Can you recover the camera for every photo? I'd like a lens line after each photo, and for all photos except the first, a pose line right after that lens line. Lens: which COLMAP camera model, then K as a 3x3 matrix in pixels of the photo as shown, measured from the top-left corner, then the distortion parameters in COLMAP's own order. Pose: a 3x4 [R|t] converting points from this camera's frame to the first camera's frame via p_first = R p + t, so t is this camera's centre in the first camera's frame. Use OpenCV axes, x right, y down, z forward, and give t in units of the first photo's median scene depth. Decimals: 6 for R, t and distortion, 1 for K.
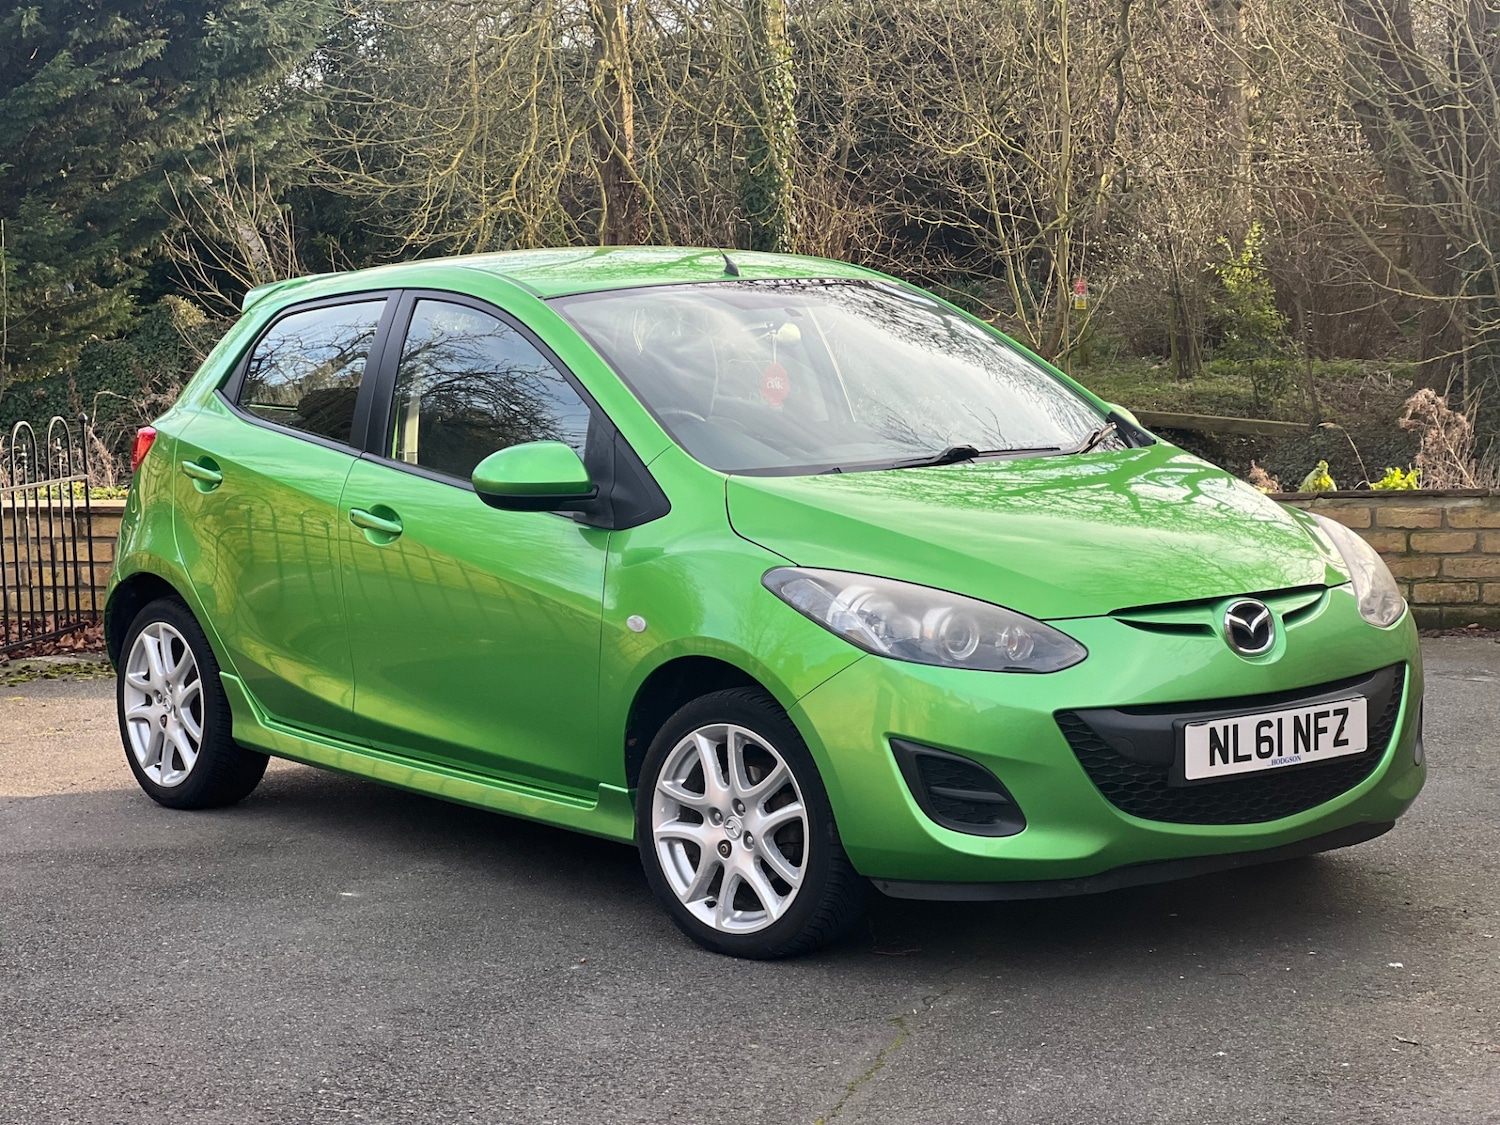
lens RADIAL K [[3346.4, 0, 758.6], [0, 3346.4, 559.3], [0, 0, 1]] dist [0.107144, 1.769252]
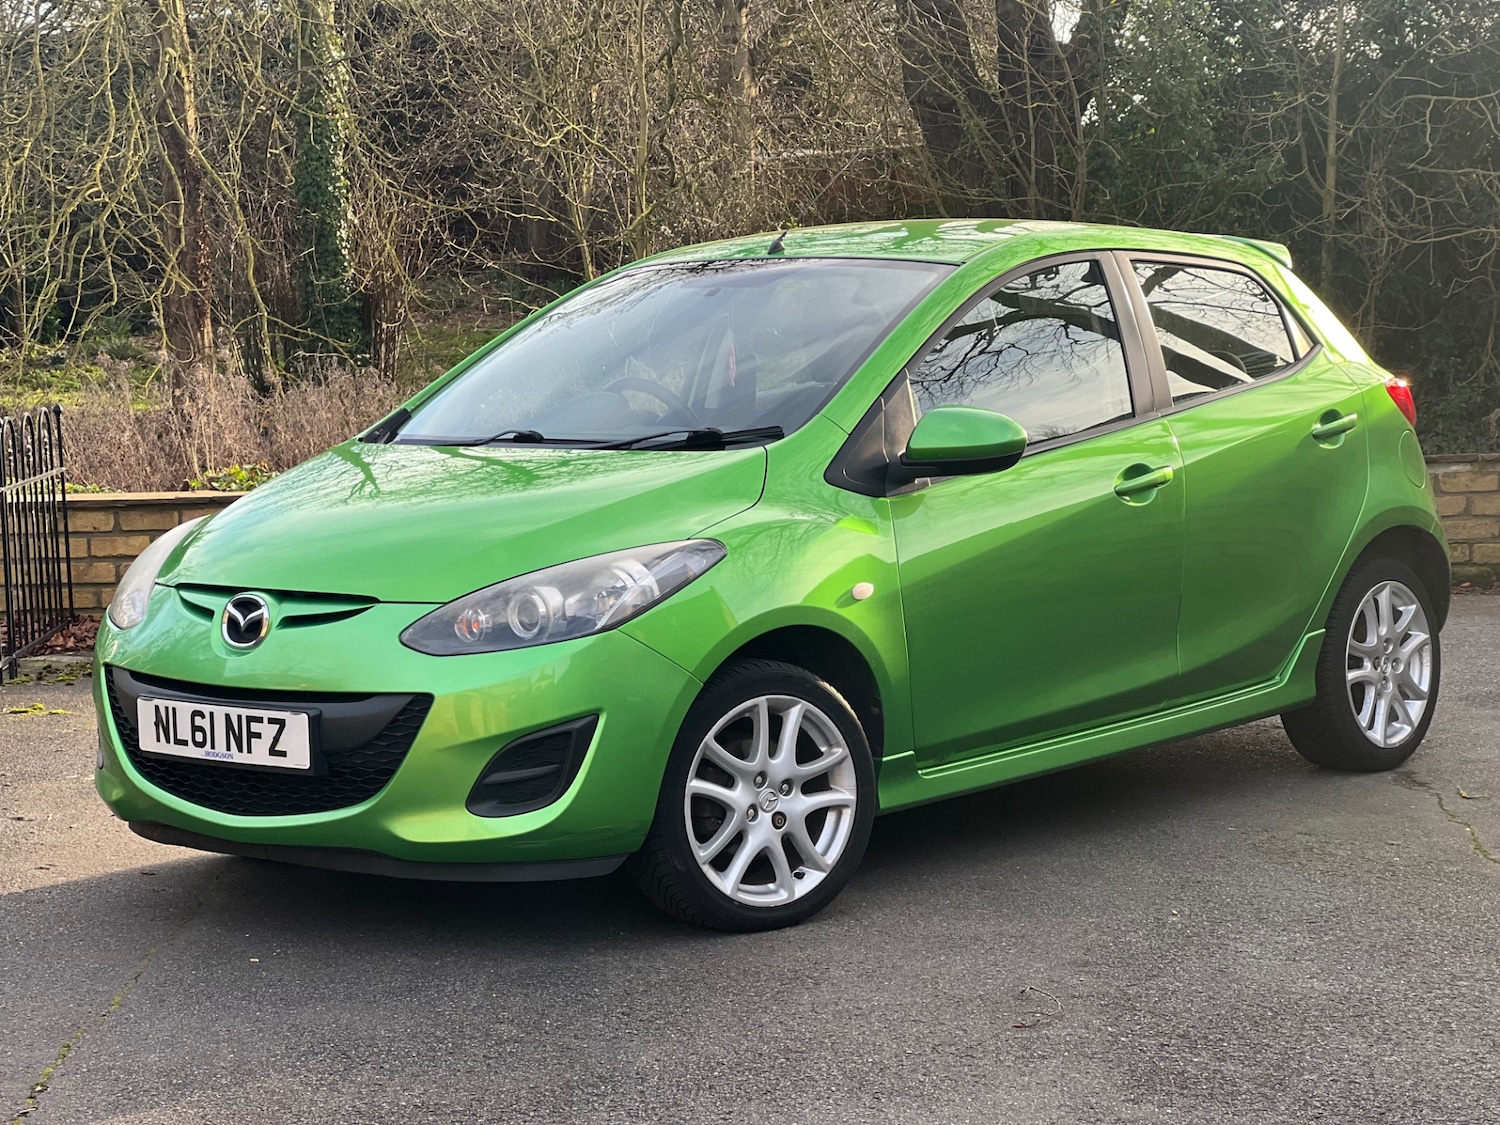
lens RADIAL K [[3346.4, 0, 758.6], [0, 3346.4, 559.3], [0, 0, 1]] dist [0.107144, 1.769252]
pose [[0.979928, -0.024152, 0.197883, -0.362099], [0.024184, 0.999705, 0.002258, 0.006938], [-0.197879, 0.002573, 0.980223, 0.023832]]
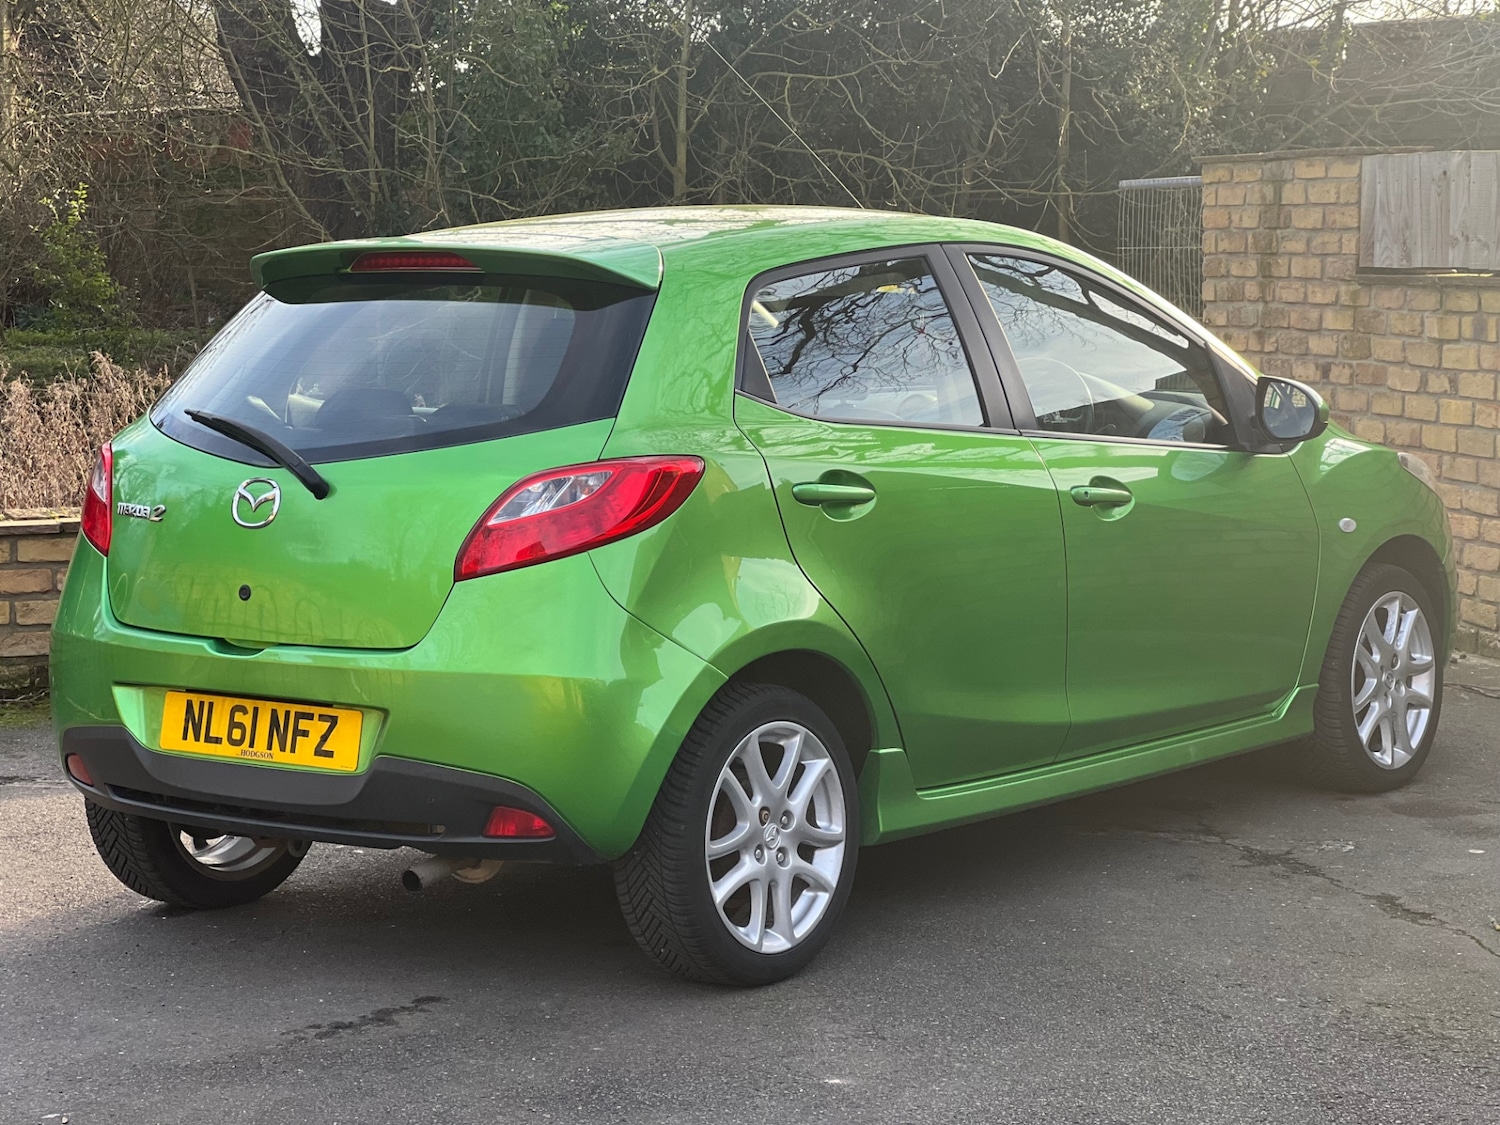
lens RADIAL K [[3346.4, 0, 758.6], [0, 3346.4, 559.3], [0, 0, 1]] dist [0.107144, 1.769252]
pose [[0.903704, -0.040147, 0.426270, -0.476286], [0.035800, 0.999193, 0.018210, -0.031140], [-0.426658, -0.001196, 0.904412, 0.359301]]
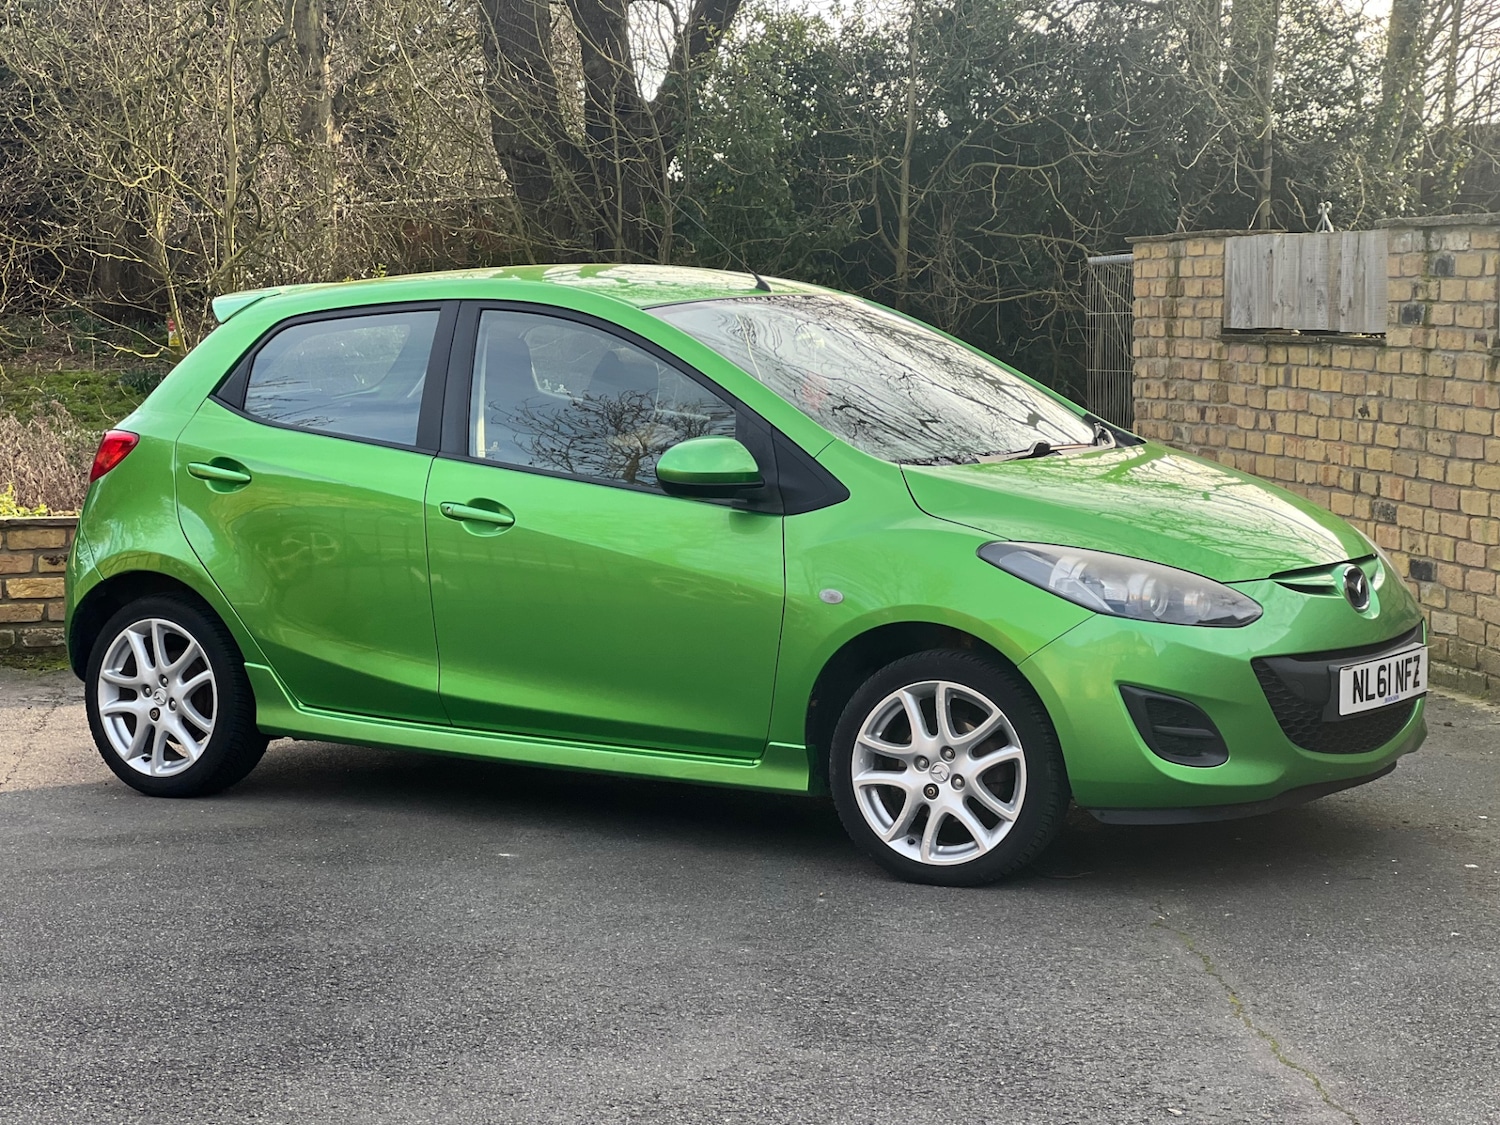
lens RADIAL K [[3346.4, 0, 758.6], [0, 3346.4, 559.3], [0, 0, 1]] dist [0.107144, 1.769252]
pose [[0.945910, -0.013131, 0.324164, -0.419828], [0.017428, 0.999794, -0.010357, 0.017820], [-0.323961, 0.015446, 0.945944, -0.056733]]
